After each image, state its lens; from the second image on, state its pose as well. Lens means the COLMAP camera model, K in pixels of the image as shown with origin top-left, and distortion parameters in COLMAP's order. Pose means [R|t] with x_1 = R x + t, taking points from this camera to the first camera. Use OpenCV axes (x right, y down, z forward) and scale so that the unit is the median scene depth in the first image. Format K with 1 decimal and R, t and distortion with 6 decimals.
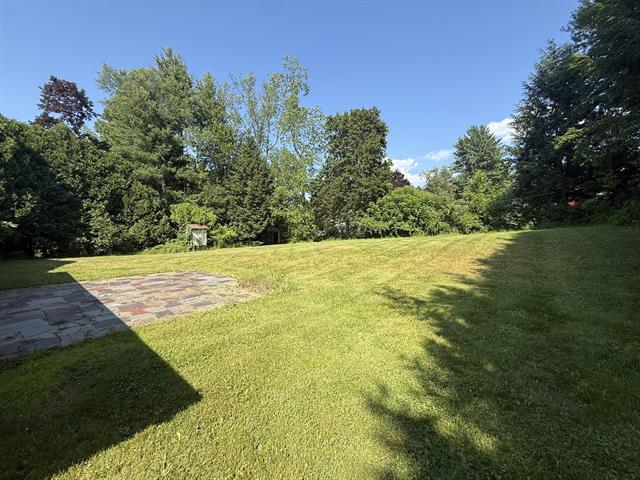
lens RADIAL K [[254.3, 0, 318.4], [0, 254.3, 239.5], [0, 0, 1]] dist [-0.001979, 0.000084]
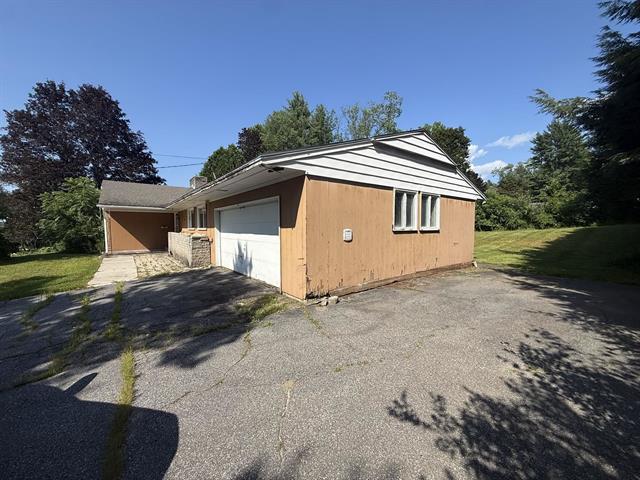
lens RADIAL K [[254.3, 0, 318.4], [0, 254.3, 239.5], [0, 0, 1]] dist [-0.001979, 0.000084]
pose [[0.980156, 0.020682, -0.197148, -0.251313], [-0.016582, 0.999611, 0.022428, 0.018801], [0.197535, -0.018714, 0.980117, -0.451467]]
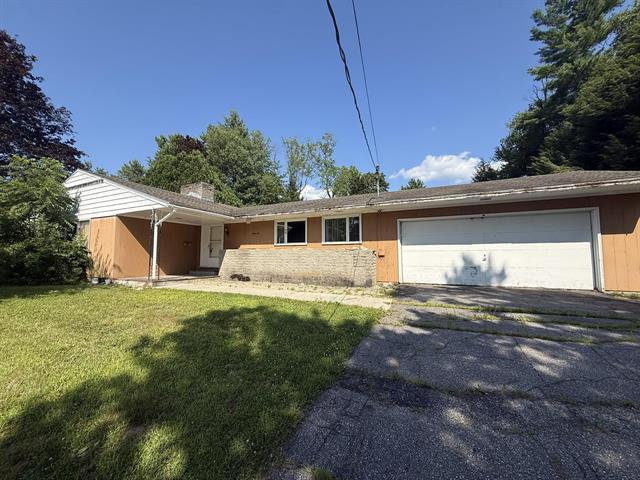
lens RADIAL K [[254.3, 0, 318.4], [0, 254.3, 239.5], [0, 0, 1]] dist [-0.001979, 0.000084]
pose [[0.963152, 0.033354, 0.266880, -0.699203], [-0.006074, 0.994725, -0.102396, 0.048768], [-0.268888, 0.097001, 0.958275, -0.400948]]
